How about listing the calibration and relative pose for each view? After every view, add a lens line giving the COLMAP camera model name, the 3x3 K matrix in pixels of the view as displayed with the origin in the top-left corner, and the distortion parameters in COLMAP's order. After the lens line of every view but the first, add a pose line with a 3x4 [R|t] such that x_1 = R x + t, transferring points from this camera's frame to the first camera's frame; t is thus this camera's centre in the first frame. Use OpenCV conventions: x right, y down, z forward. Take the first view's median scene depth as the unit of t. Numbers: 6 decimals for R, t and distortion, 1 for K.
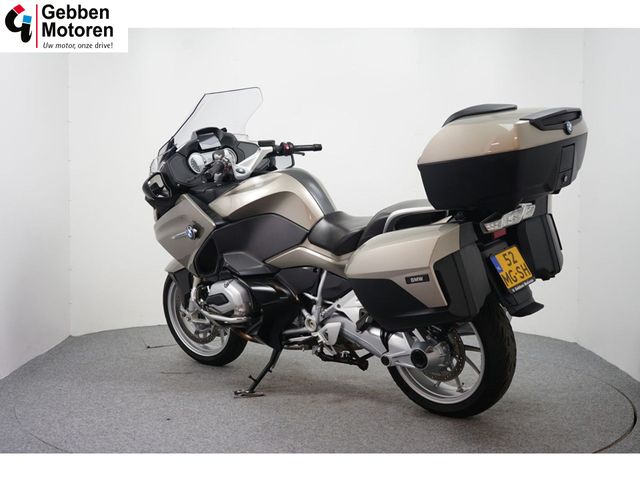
lens RADIAL K [[881.3, 0, 320.0], [0, 881.3, 240.0], [0, 0, 1]] dist [-0.023119, -0.018652]
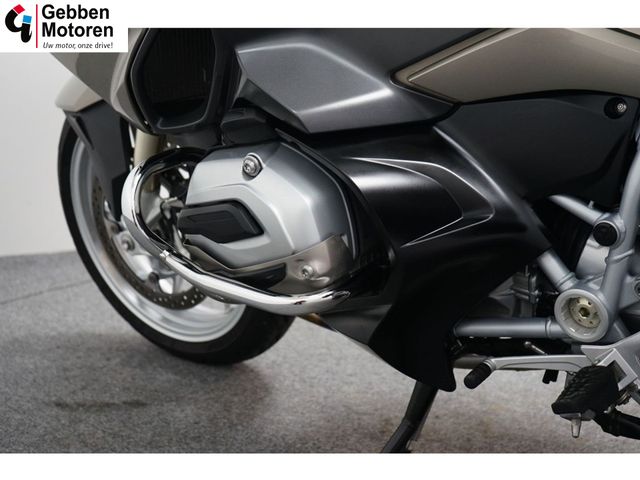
lens RADIAL K [[1149.3, 0, 320.0], [0, 1149.3, 240.0], [0, 0, 1]] dist [-0.036424, -0.070191]
pose [[0.999807, -0.019392, -0.003258, -0.085544], [0.019664, 0.985447, 0.168839, 0.014287], [-0.000064, -0.168871, 0.985638, 0.657945]]
